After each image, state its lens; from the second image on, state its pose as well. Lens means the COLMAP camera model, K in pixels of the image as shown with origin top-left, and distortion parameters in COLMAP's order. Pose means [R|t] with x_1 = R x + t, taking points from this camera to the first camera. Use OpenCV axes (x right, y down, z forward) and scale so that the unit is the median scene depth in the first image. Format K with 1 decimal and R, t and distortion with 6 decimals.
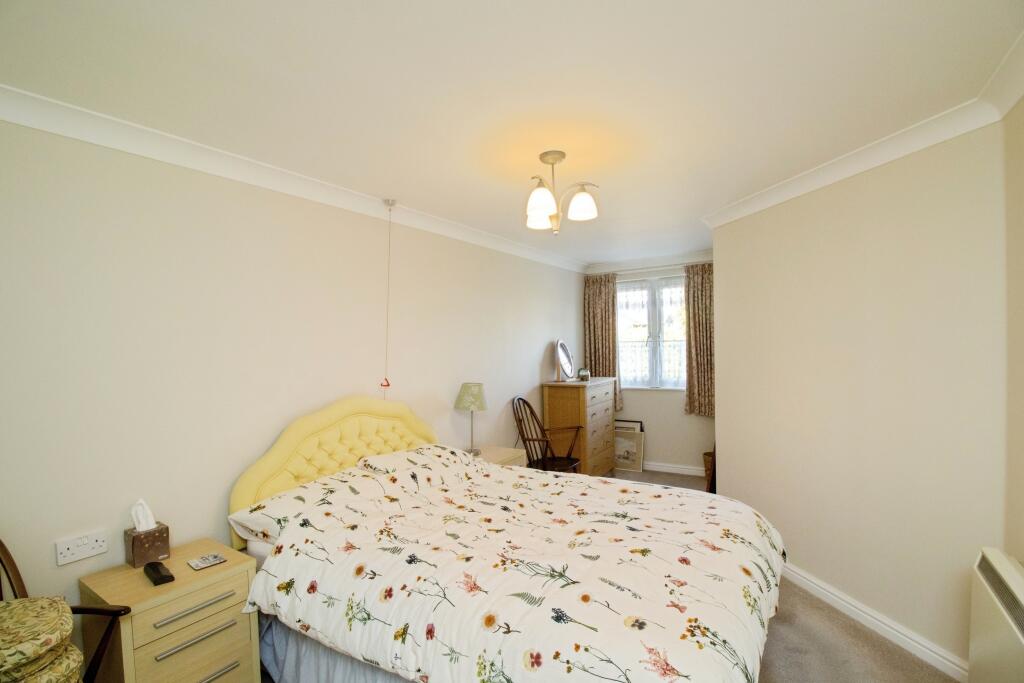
lens RADIAL K [[483.9, 0, 512.0], [0, 483.9, 341.5], [0, 0, 1]] dist [-0.001823, -0.010088]
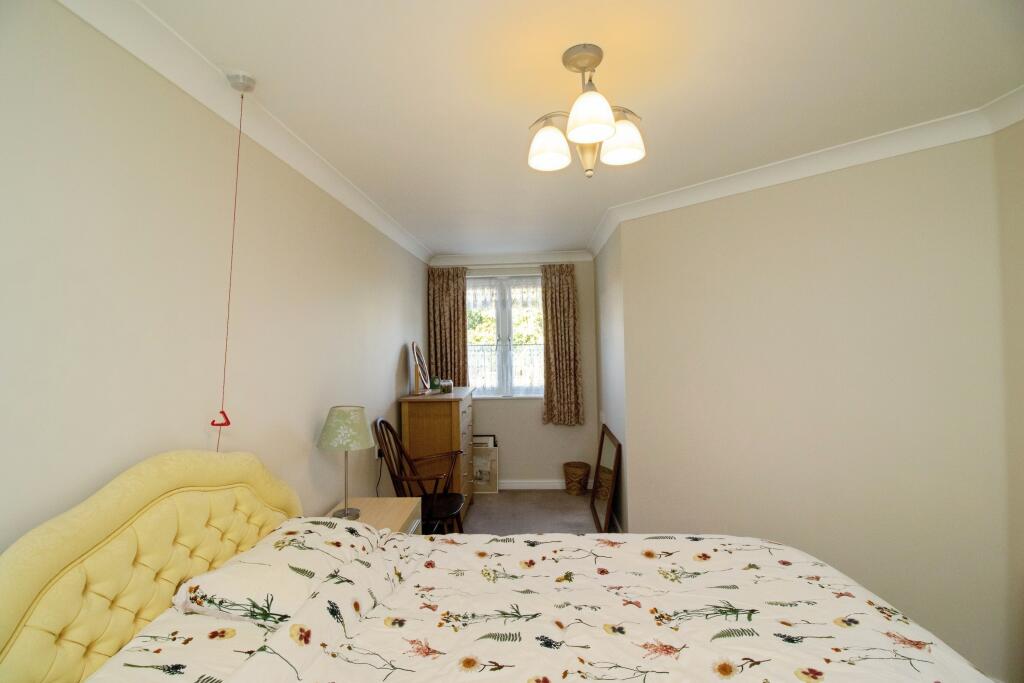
lens RADIAL K [[471.9, 0, 511.4], [0, 471.9, 330.7], [0, 0, 1]] dist [-0.000292, -0.013045]
pose [[0.873351, 0.022462, 0.486573, -0.141663], [-0.006638, 0.999392, -0.034222, 0.003051], [-0.487046, 0.026658, 0.872970, 0.238552]]
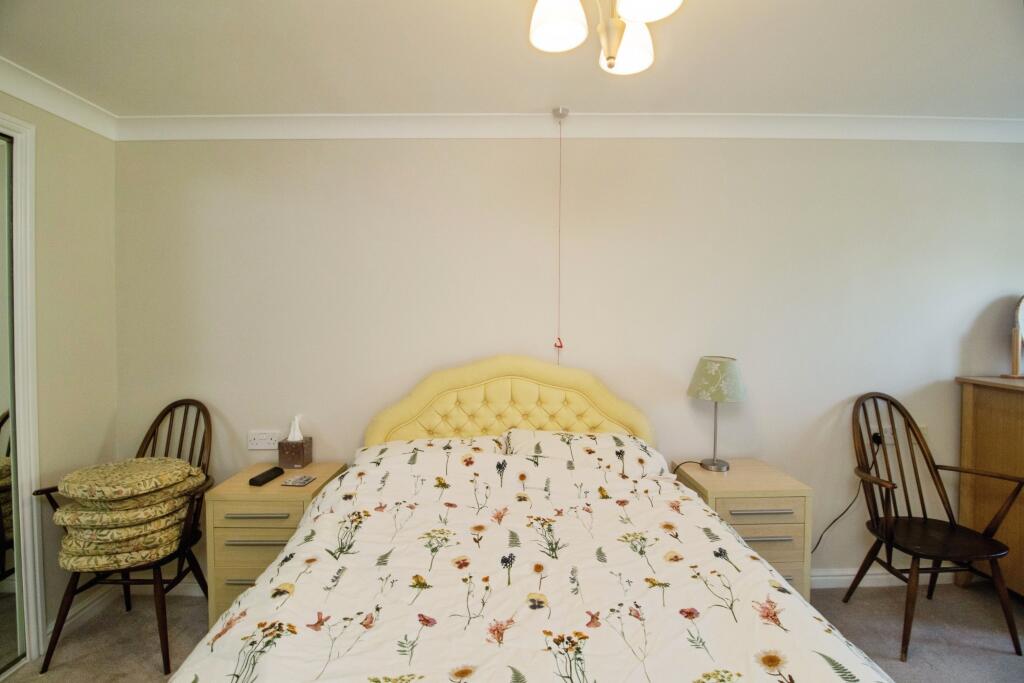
lens RADIAL K [[477.9, 0, 507.7], [0, 477.9, 310.9], [0, 0, 1]] dist [-0.010913, -0.000643]
pose [[0.536219, 0.022180, -0.843787, 0.213034], [-0.008020, 0.999743, 0.021183, 0.009608], [0.844041, -0.004591, 0.536260, 0.301935]]
